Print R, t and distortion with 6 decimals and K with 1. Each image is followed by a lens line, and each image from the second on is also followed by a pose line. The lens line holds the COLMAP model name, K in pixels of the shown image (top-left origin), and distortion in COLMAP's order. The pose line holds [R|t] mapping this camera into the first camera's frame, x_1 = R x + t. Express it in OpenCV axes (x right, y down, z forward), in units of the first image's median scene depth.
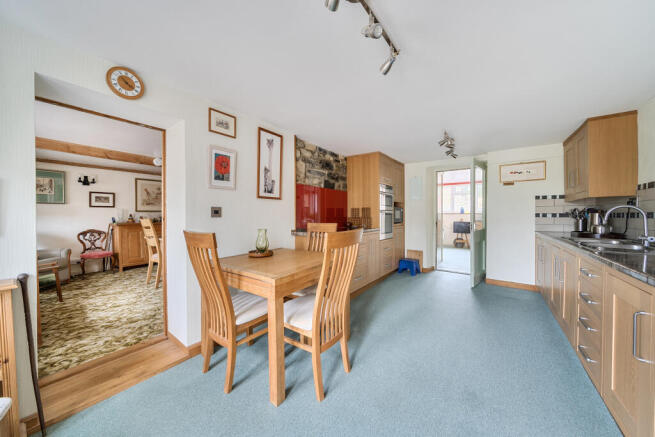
lens RADIAL K [[227.8, 0, 325.3], [0, 227.8, 218.9], [0, 0, 1]] dist [-0.009440, -0.000049]
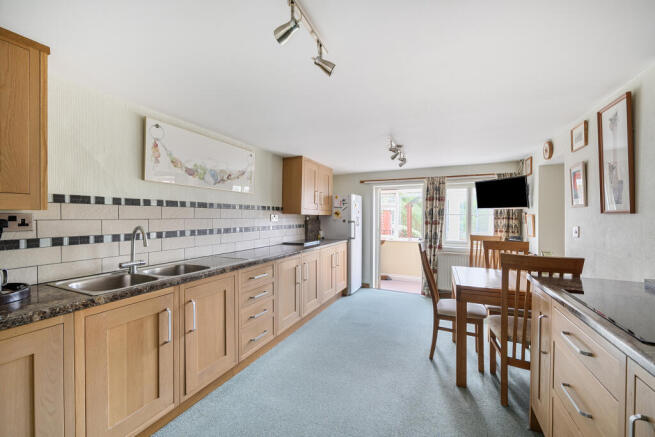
lens RADIAL K [[268.9, 0, 326.1], [0, 268.9, 218.2], [0, 0, 1]] dist [-0.000073, -0.000026]
pose [[-0.976303, -0.002201, -0.216398, 0.685955], [-0.008077, 0.999622, 0.026274, -0.093088], [0.216259, 0.027399, -0.975952, 1.607632]]
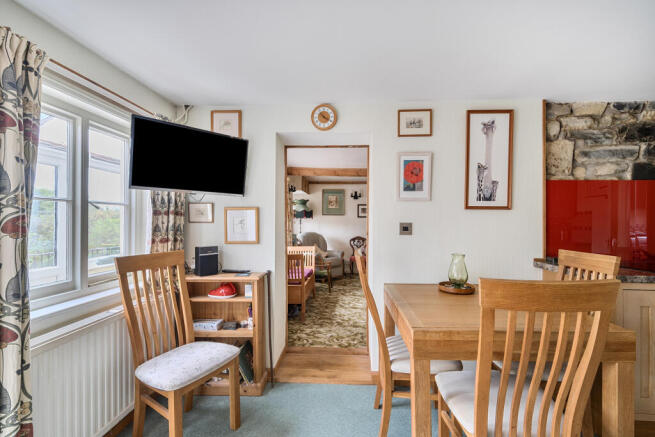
lens RADIAL K [[280.2, 0, 327.8], [0, 280.2, 221.2], [0, 0, 1]] dist [-0.004681, -0.000143]
pose [[0.539465, 0.006455, -0.841983, 0.212860], [-0.022856, 0.999714, -0.006979, -0.037789], [0.841697, 0.023009, 0.539459, 0.159883]]
